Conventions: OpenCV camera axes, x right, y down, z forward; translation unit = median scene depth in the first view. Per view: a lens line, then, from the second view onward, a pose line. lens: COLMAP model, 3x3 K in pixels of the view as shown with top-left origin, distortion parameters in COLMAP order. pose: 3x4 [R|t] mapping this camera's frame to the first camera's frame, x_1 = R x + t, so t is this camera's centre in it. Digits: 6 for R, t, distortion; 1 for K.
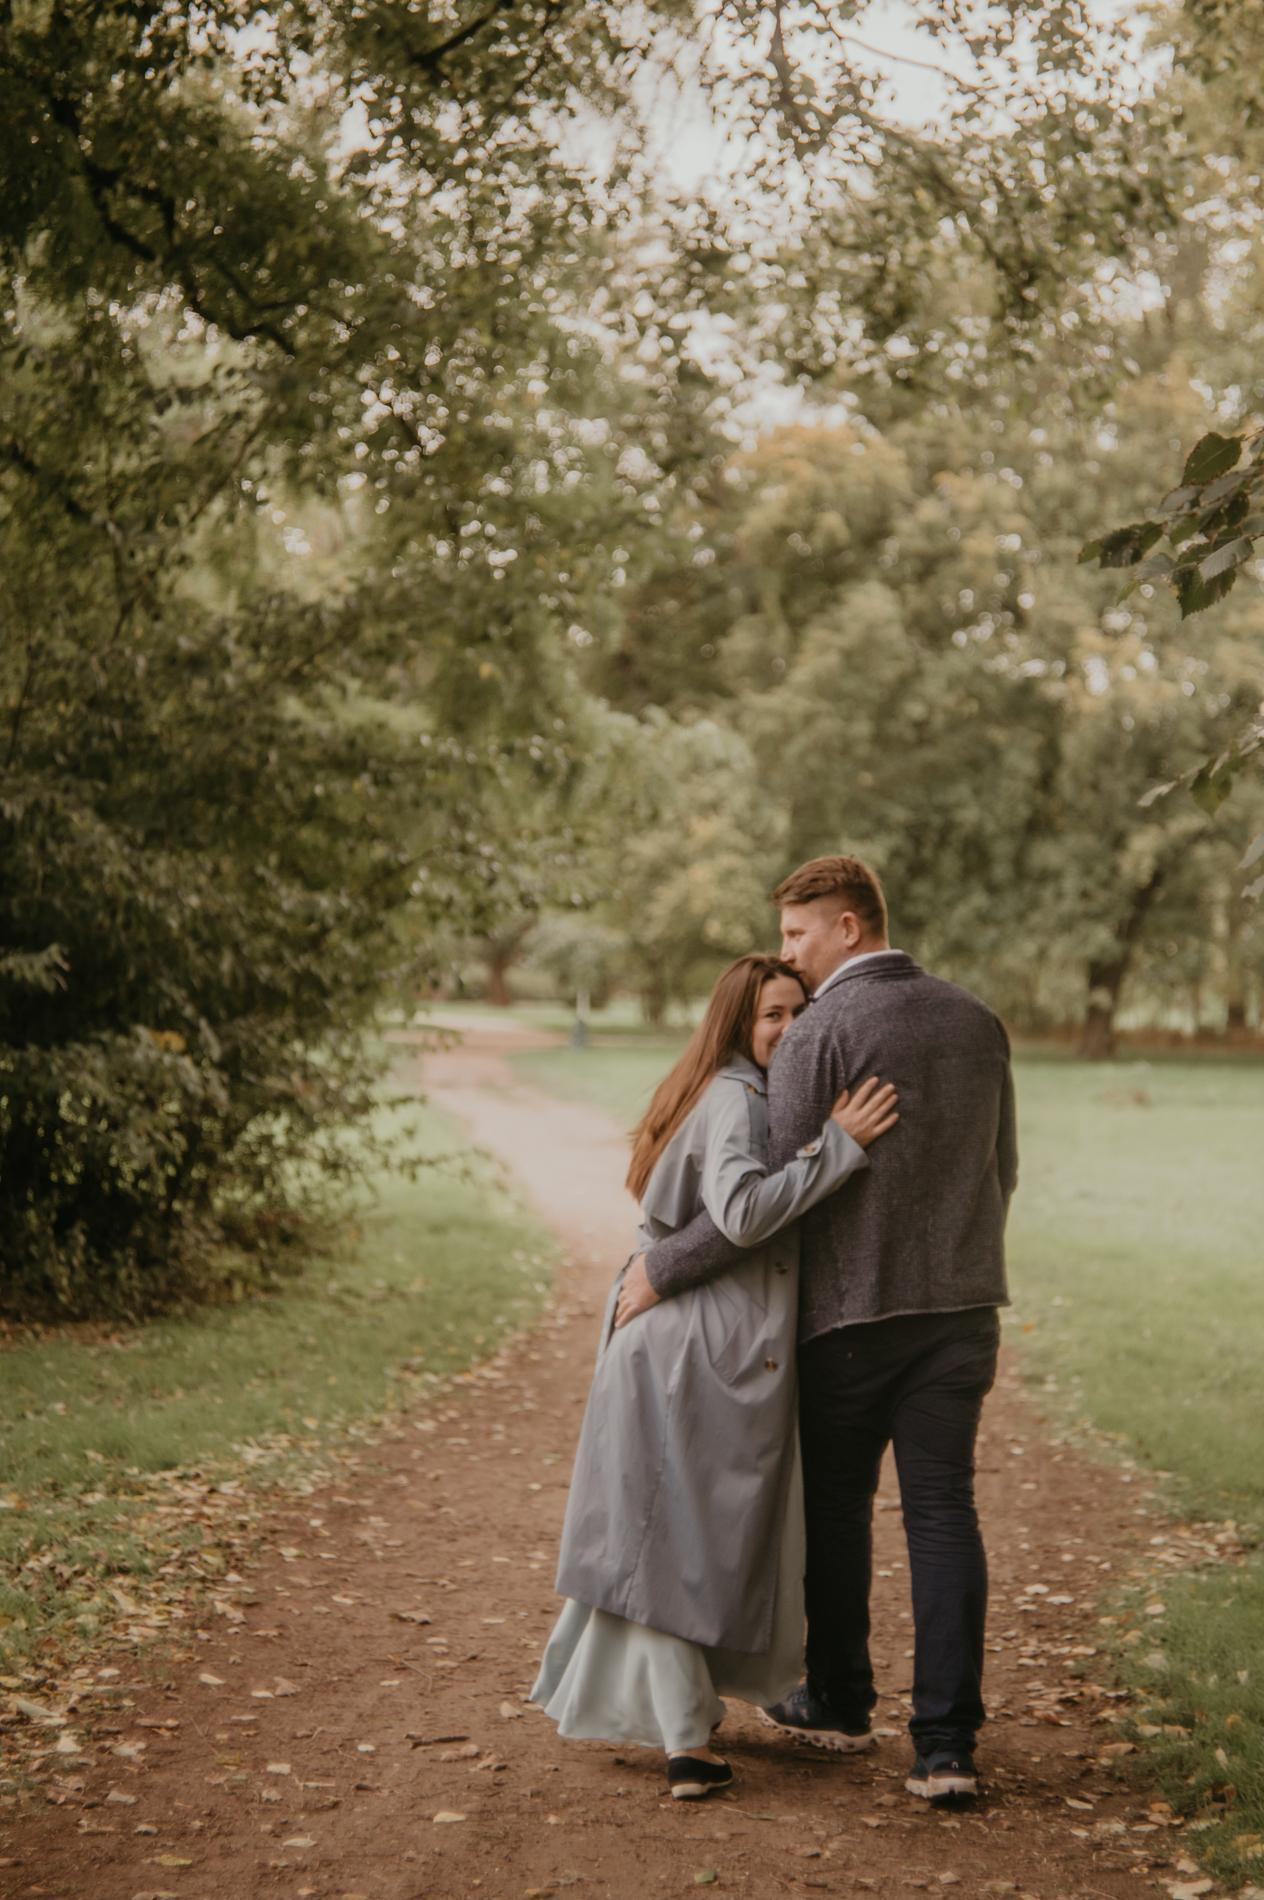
lens RADIAL K [[4672.6, 0, 662.9], [0, 4672.6, 949.8], [0, 0, 1]] dist [0.045489, -0.402266]
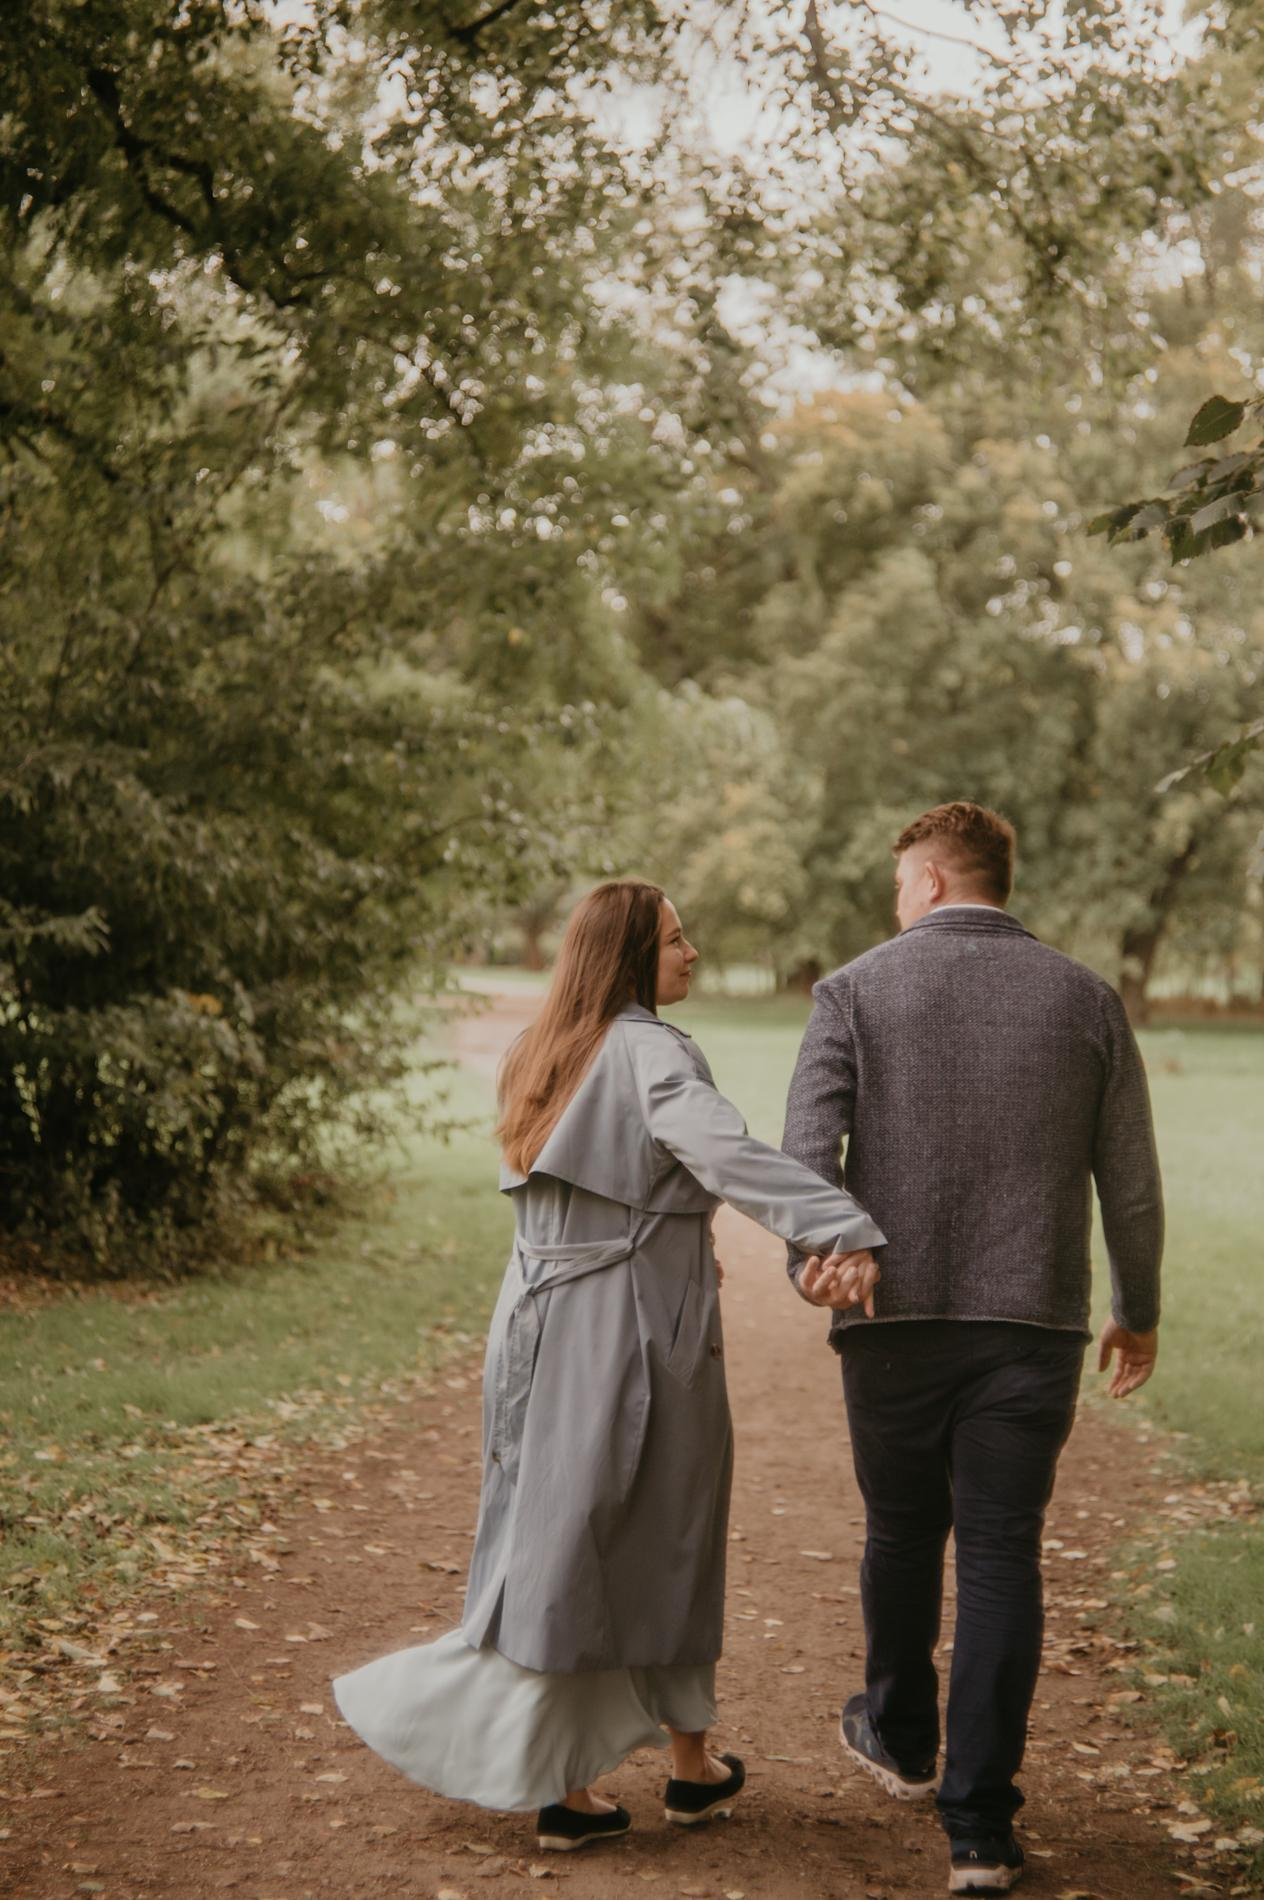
lens RADIAL K [[4955.0, 0, 630.2], [0, 4955.0, 1018.5], [0, 0, 1]] dist [0.084516, -0.840503]
pose [[0.999825, 0.005043, -0.017991, 0.005804], [-0.004638, 0.999737, 0.022470, -0.002153], [0.018100, -0.022383, 0.999586, -0.073928]]
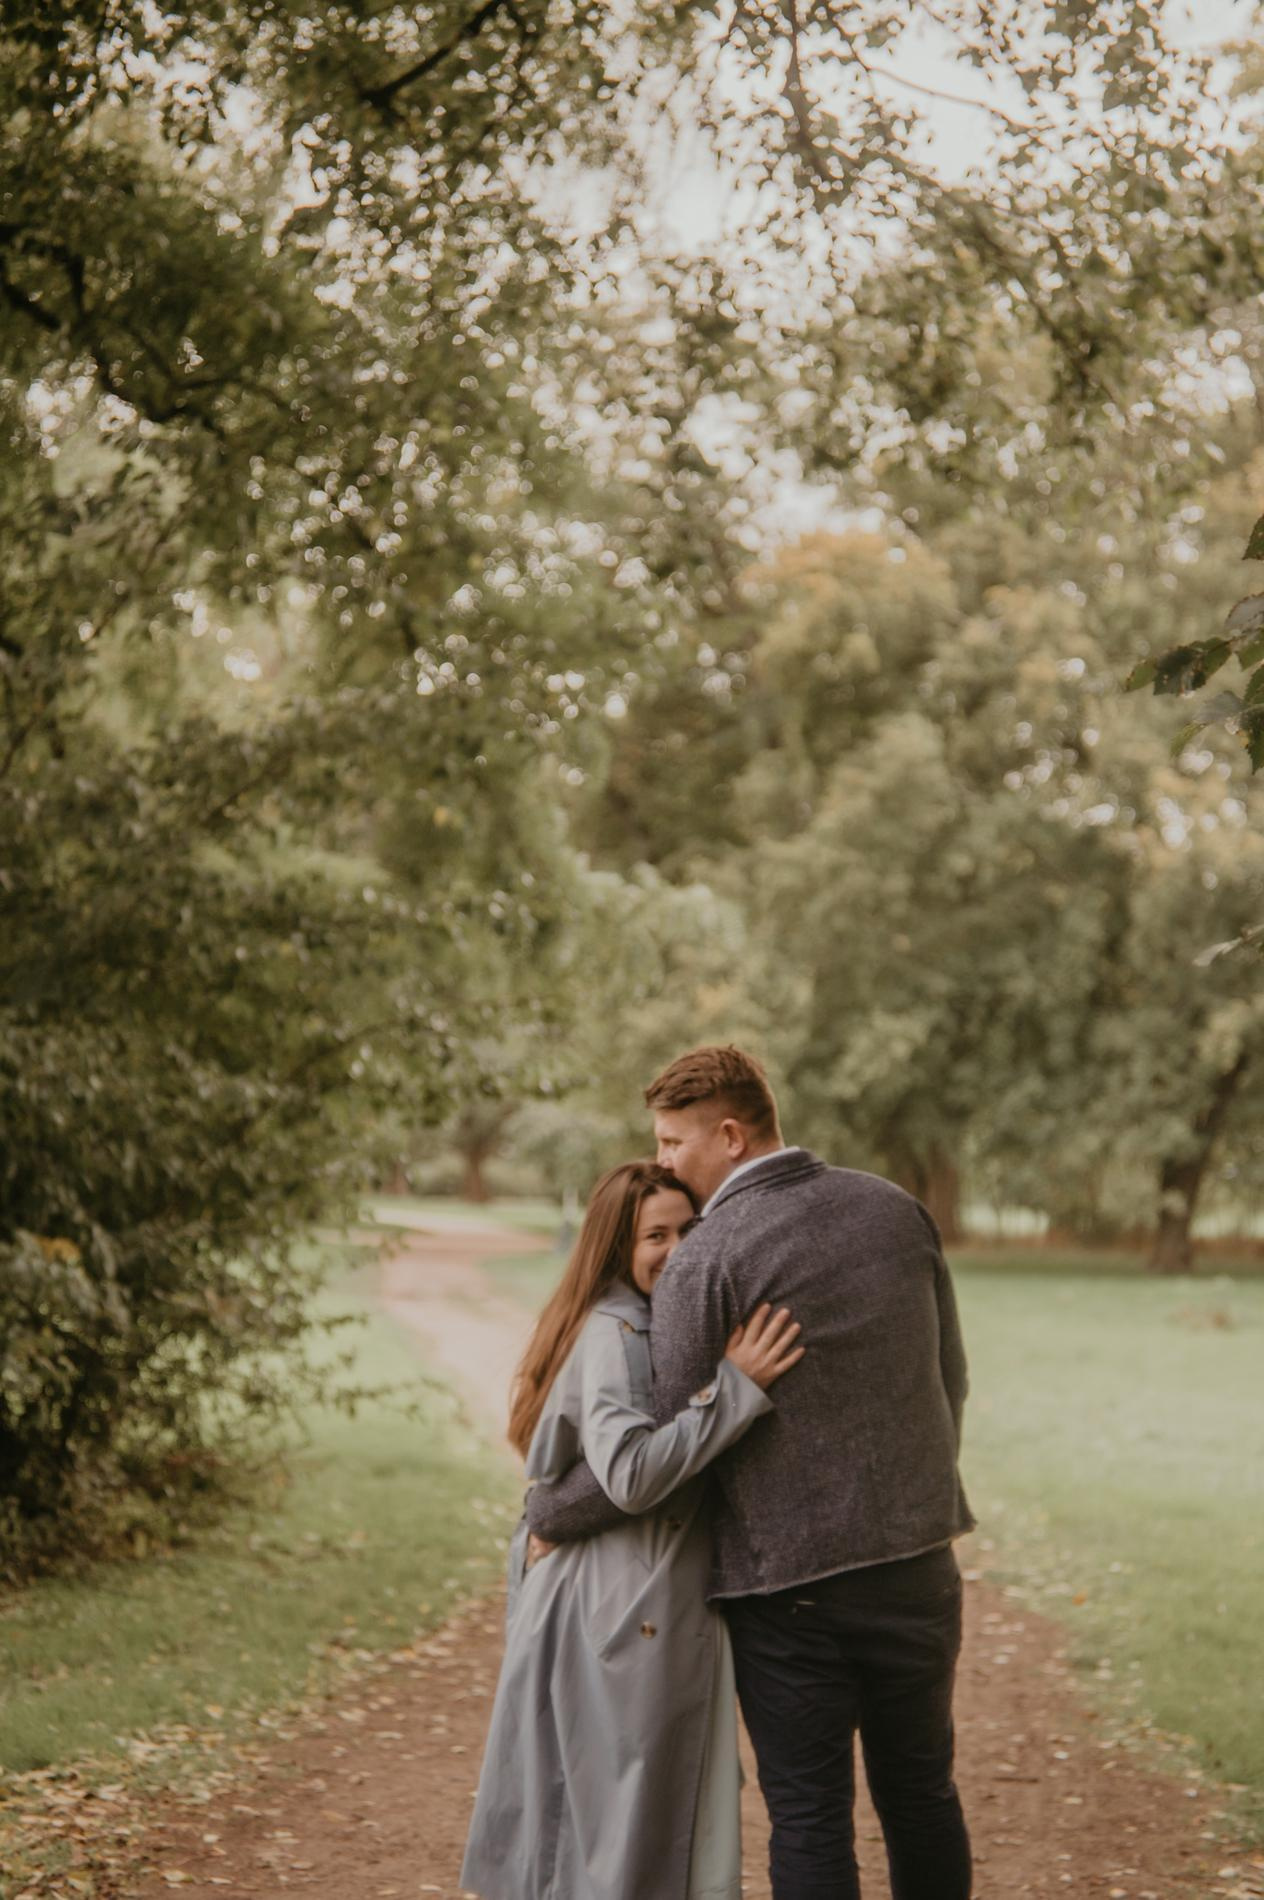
lens RADIAL K [[4955.0, 0, 630.2], [0, 4955.0, 1018.5], [0, 0, 1]] dist [0.084516, -0.840503]
pose [[0.999689, 0.008178, -0.023549, 0.017619], [-0.008611, 0.999795, -0.018334, -0.006554], [0.023394, 0.018531, 0.999555, 0.105628]]
